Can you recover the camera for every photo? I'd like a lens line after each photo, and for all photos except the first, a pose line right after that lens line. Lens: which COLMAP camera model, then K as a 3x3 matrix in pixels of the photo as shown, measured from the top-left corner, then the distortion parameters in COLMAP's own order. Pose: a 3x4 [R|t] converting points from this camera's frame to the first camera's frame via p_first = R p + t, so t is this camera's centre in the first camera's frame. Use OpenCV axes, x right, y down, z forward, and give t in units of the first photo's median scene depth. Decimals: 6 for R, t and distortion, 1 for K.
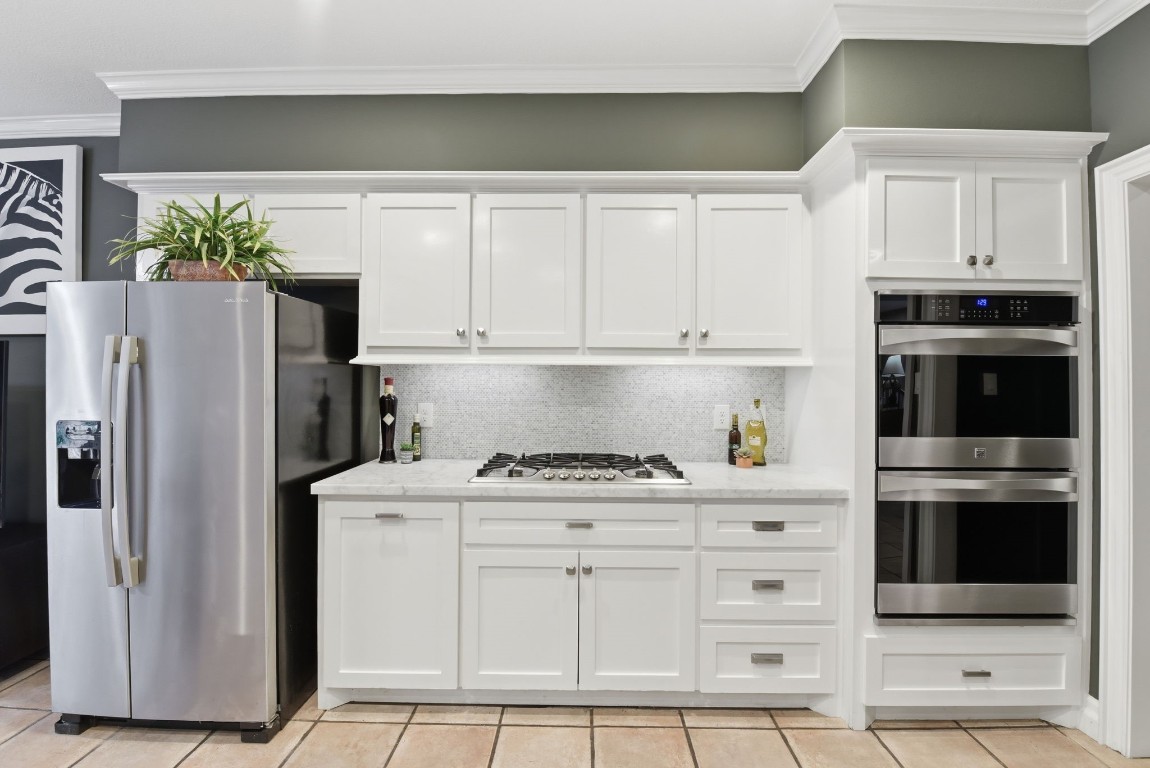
lens RADIAL K [[502.7, 0, 575.5], [0, 502.7, 381.6], [0, 0, 1]] dist [-0.009589, -0.000830]
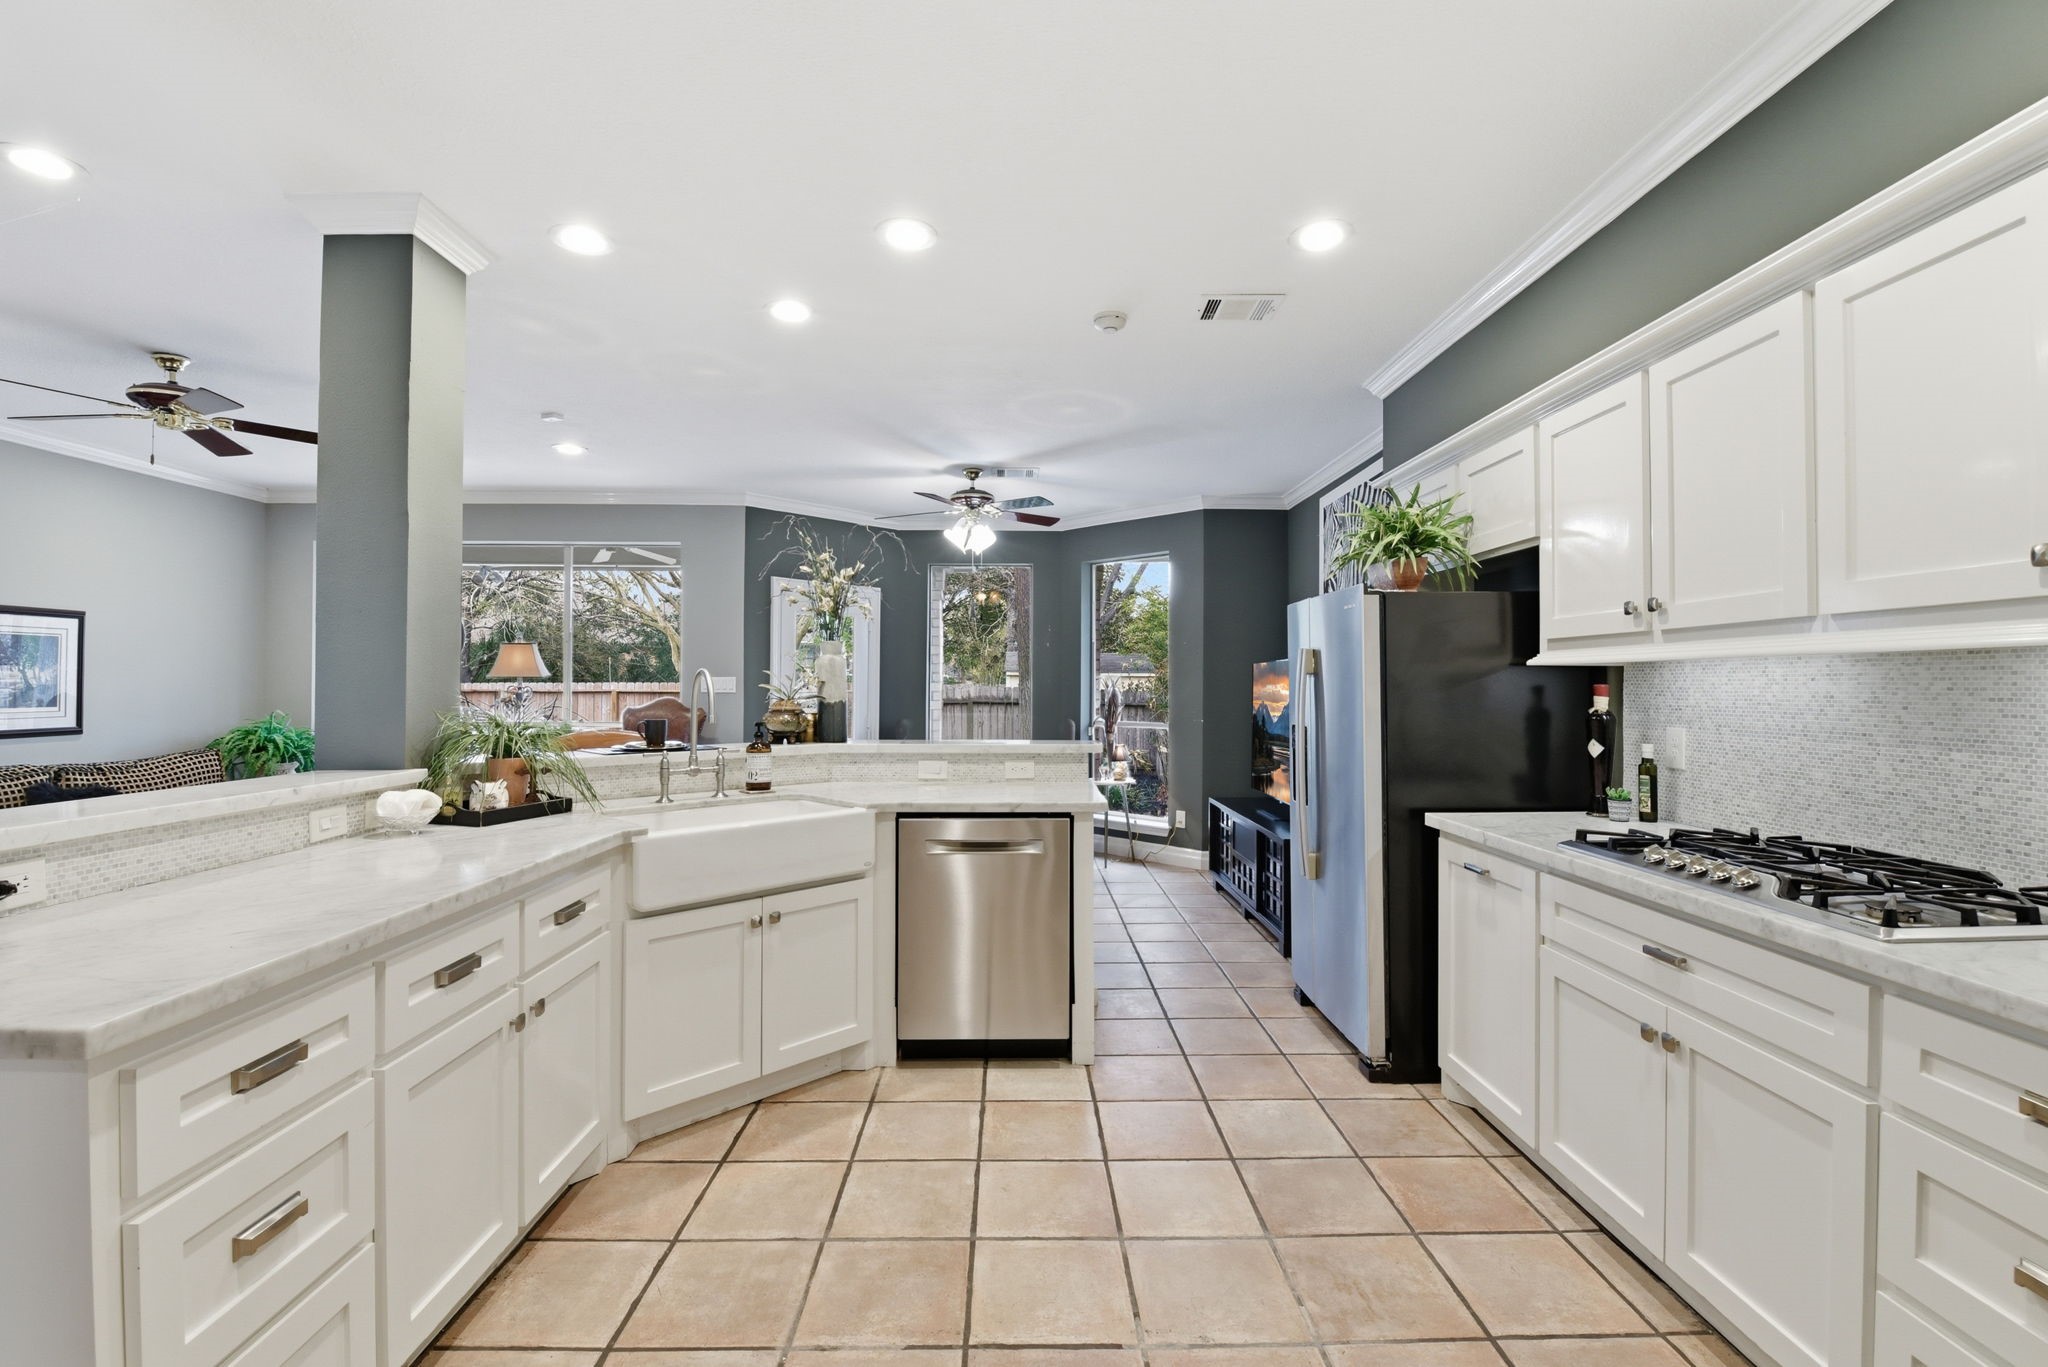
lens RADIAL K [[895.3, 0, 1021.6], [0, 895.3, 687.5], [0, 0, 1]] dist [-0.009589, -0.000830]
pose [[0.030565, -0.005088, -0.999520, 0.804748], [0.003576, 0.999981, -0.004981, -0.000820], [0.999526, -0.003422, 0.030583, 0.240119]]
